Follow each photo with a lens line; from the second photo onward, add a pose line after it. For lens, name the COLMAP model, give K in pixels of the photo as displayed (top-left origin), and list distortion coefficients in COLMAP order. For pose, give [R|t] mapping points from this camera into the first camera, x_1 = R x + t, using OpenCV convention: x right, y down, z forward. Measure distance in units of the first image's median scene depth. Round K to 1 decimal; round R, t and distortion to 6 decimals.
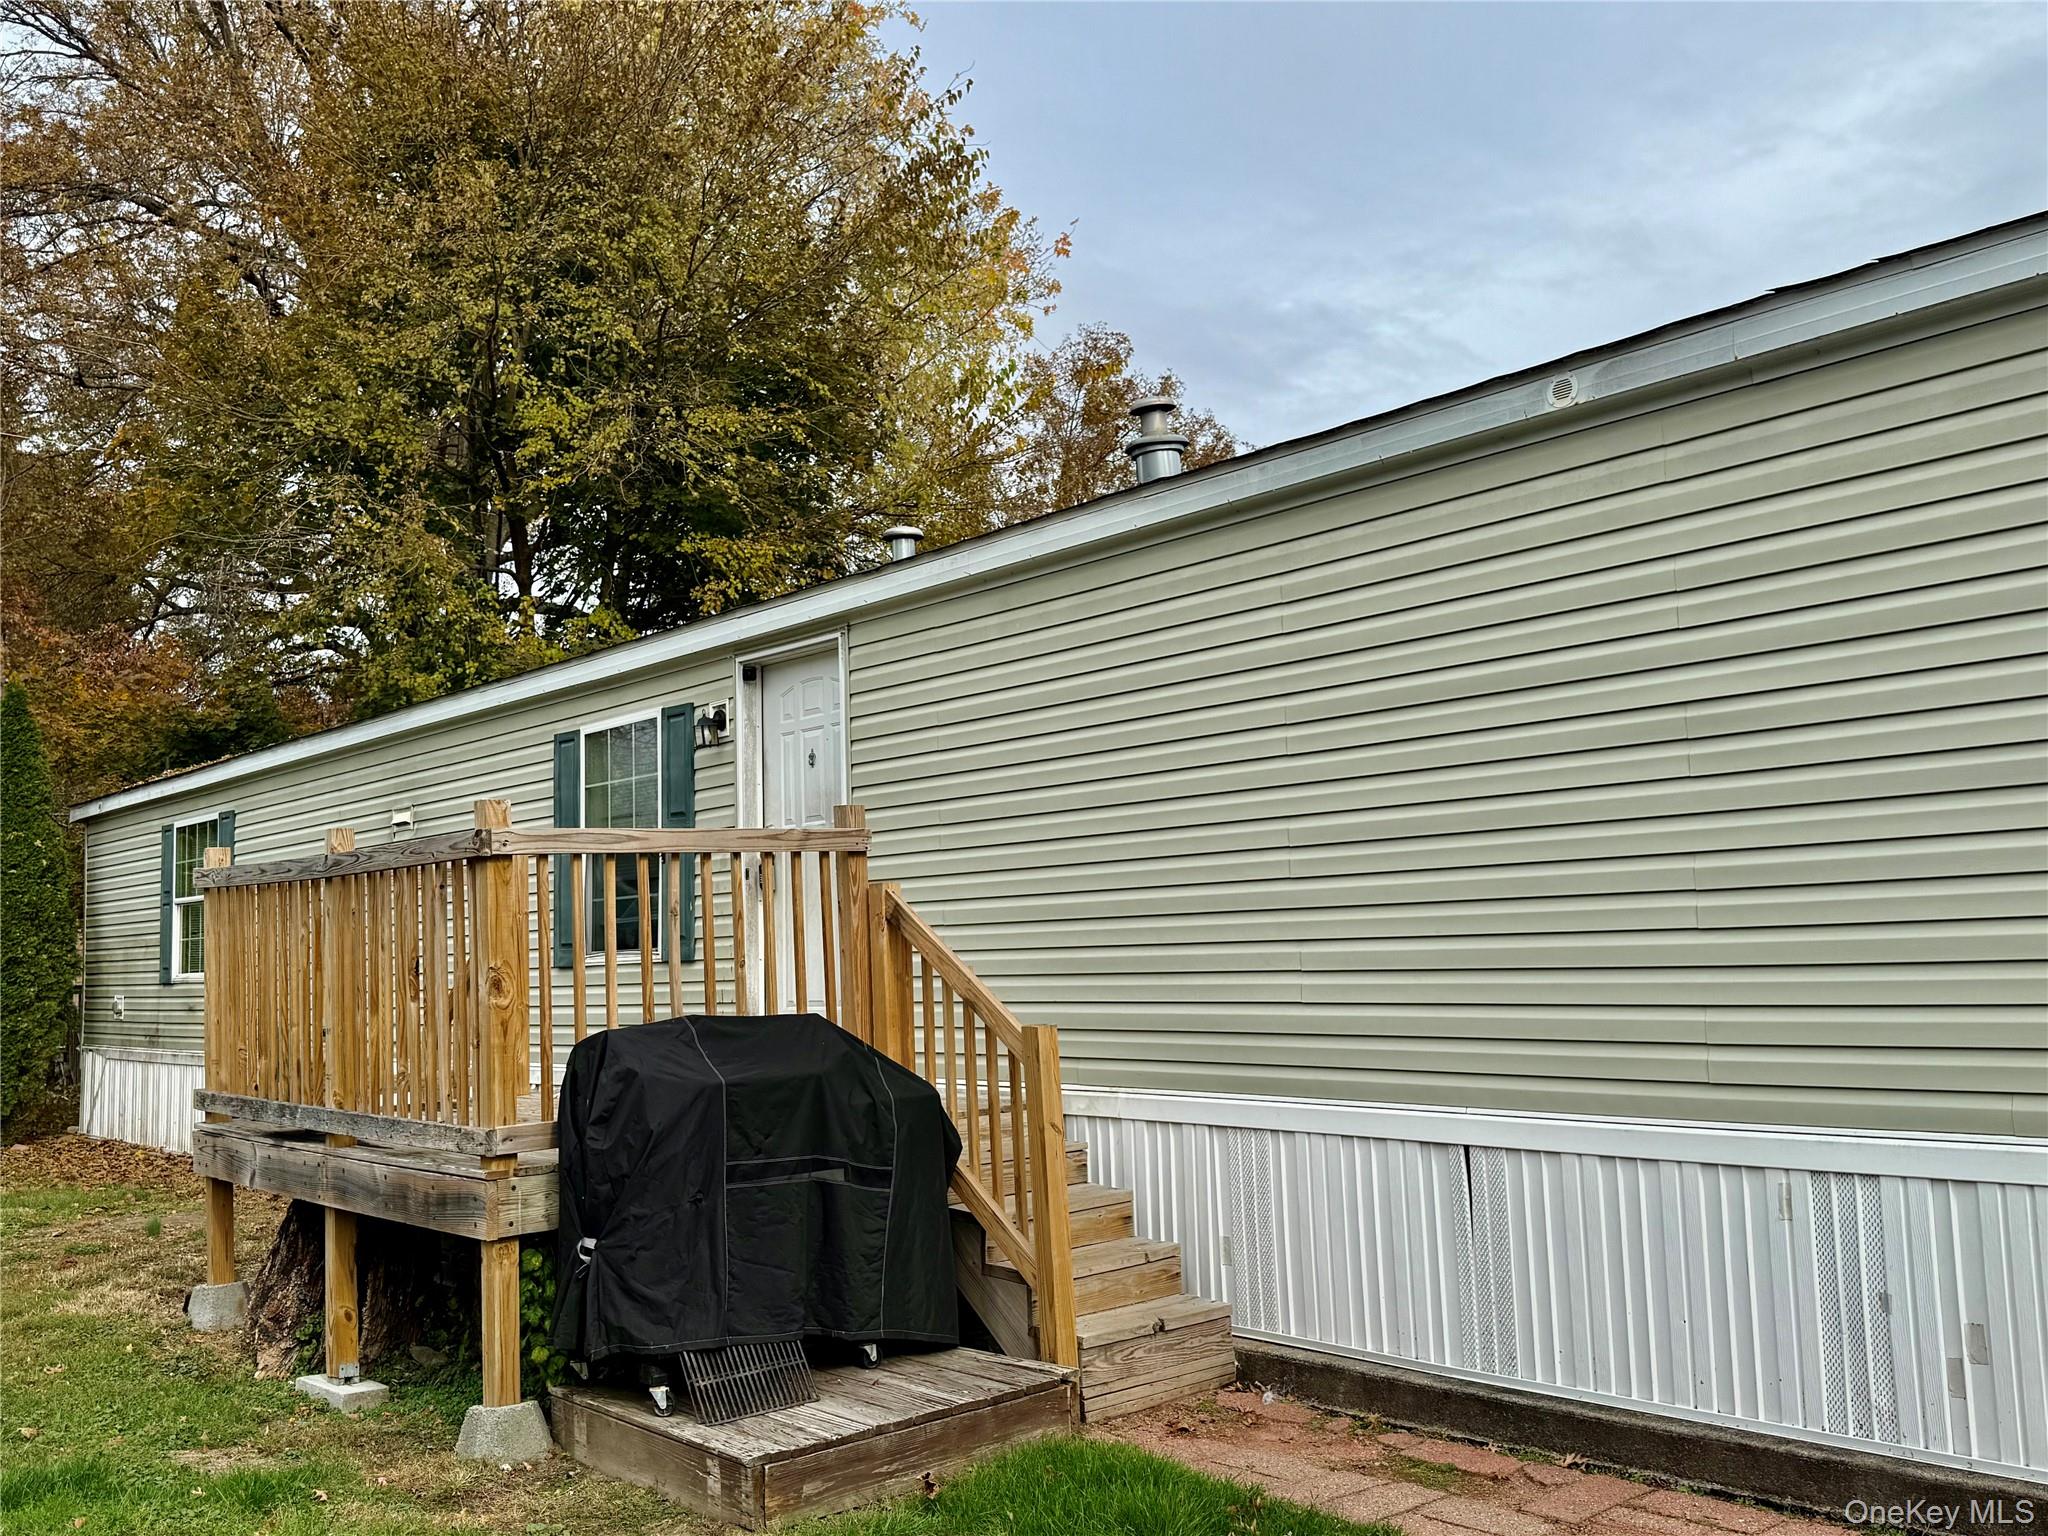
lens RADIAL K [[1881.7, 0, 1025.1], [0, 1881.7, 762.2], [0, 0, 1]] dist [0.056476, 0.000000]
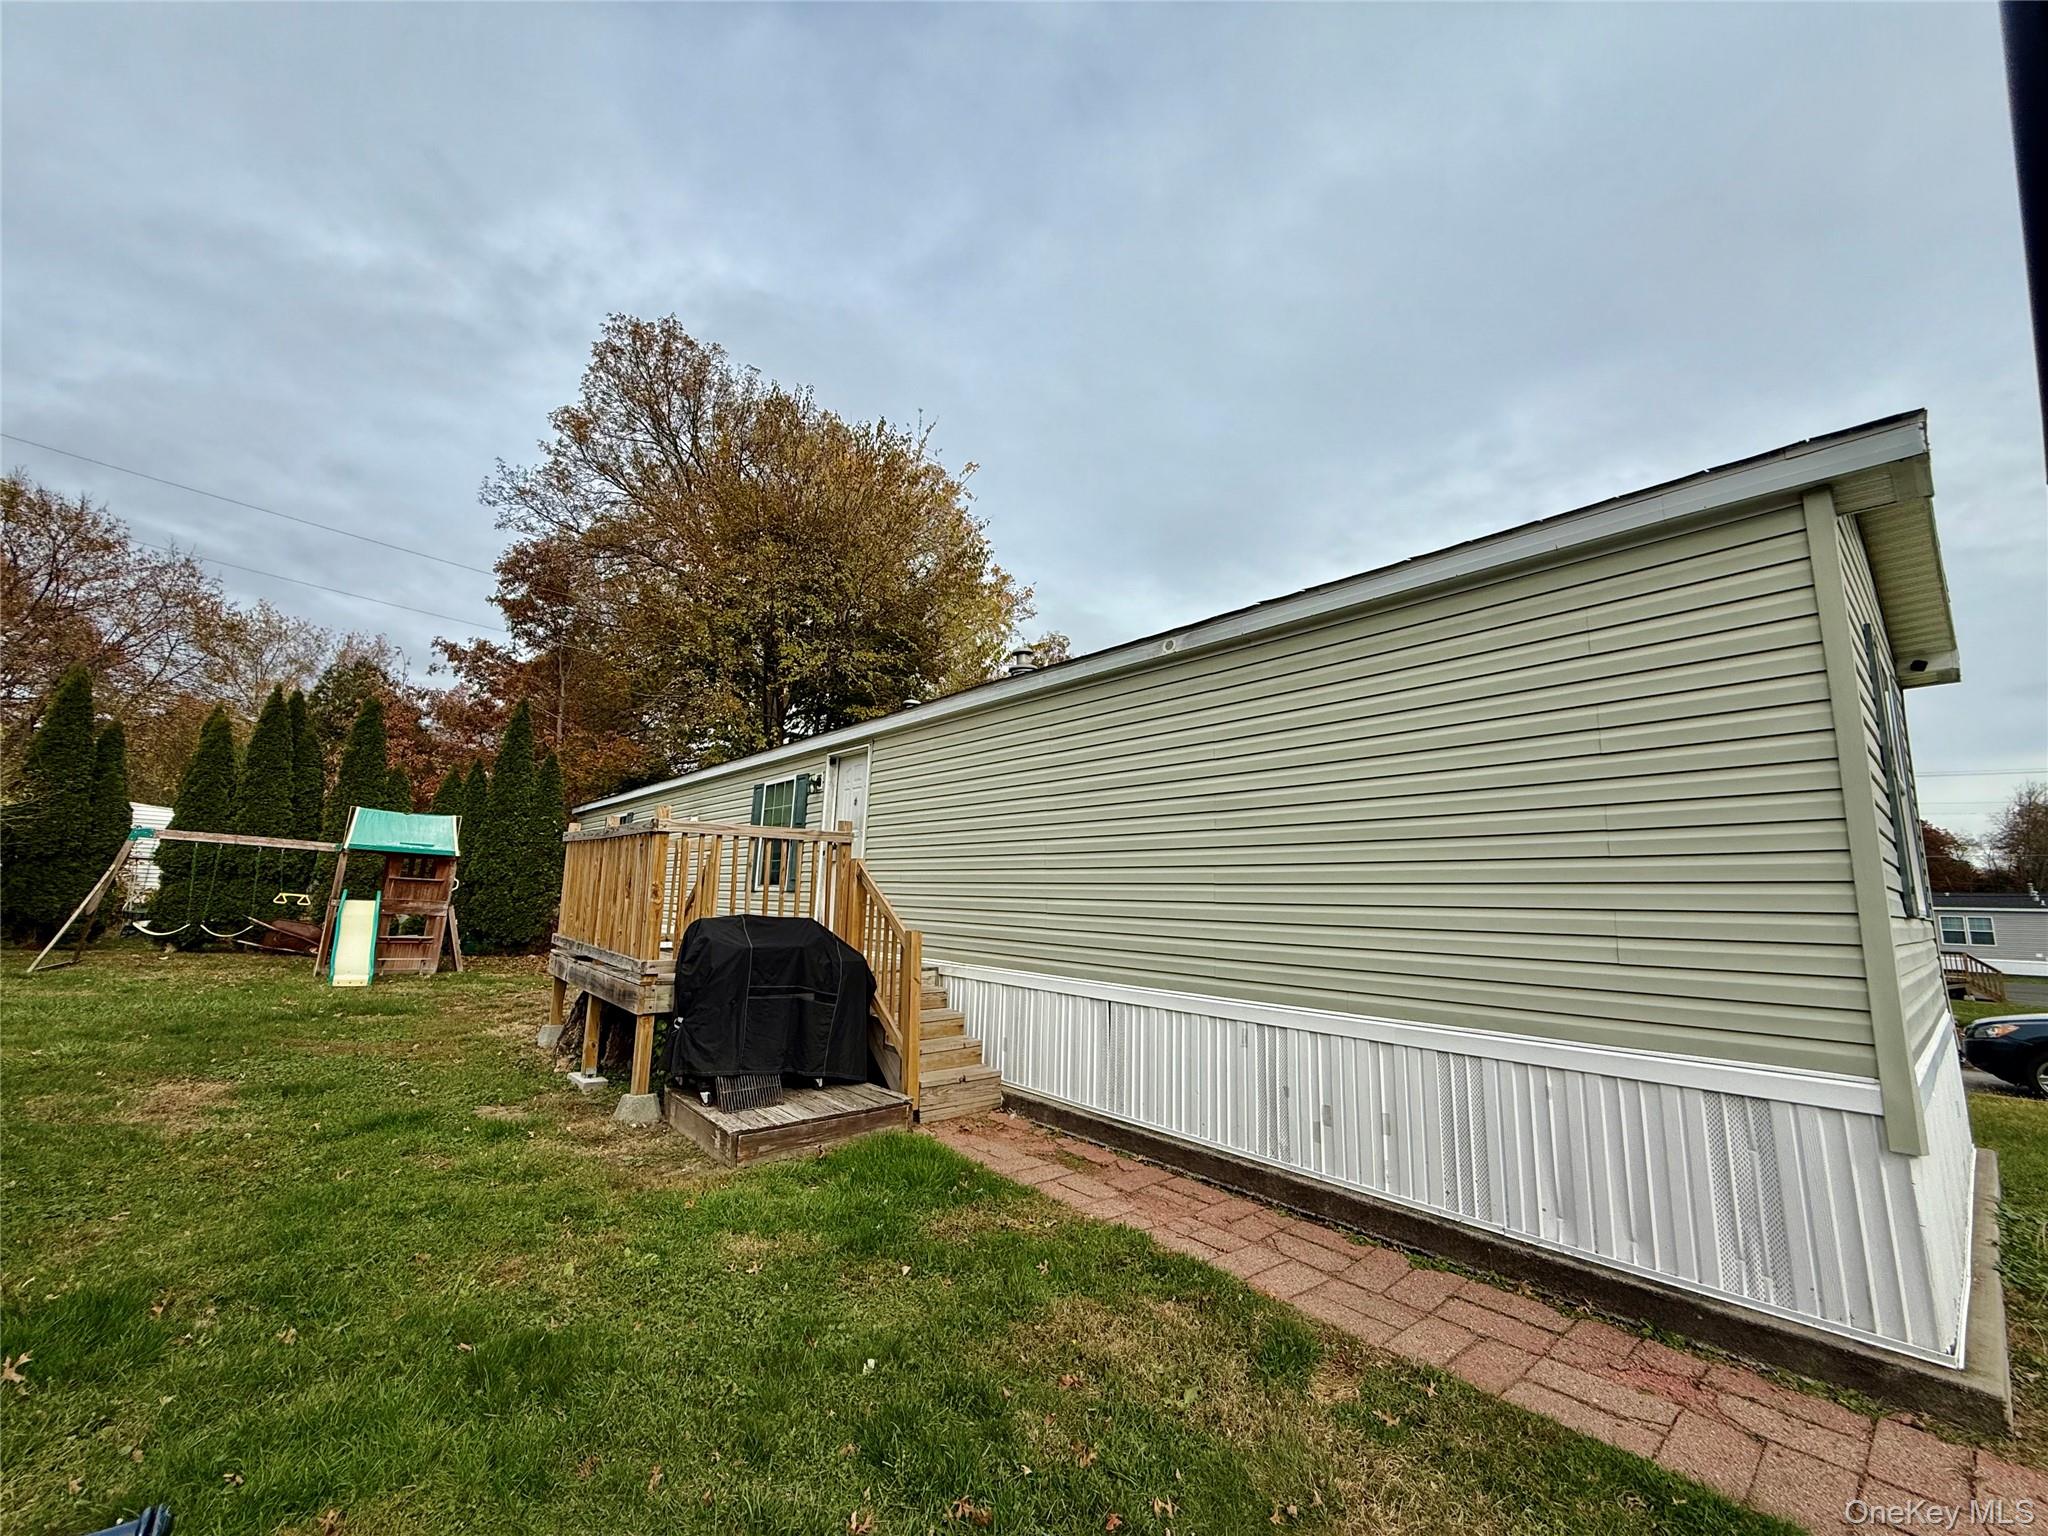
lens RADIAL K [[812.7, 0, 1015.6], [0, 812.7, 769.9], [0, 0, 1]] dist [-0.000739, 0.000485]
pose [[0.997846, 0.063904, -0.014830, 0.113273], [-0.064684, 0.996103, -0.059951, 0.007884], [0.010941, 0.060781, 0.998091, 0.080015]]
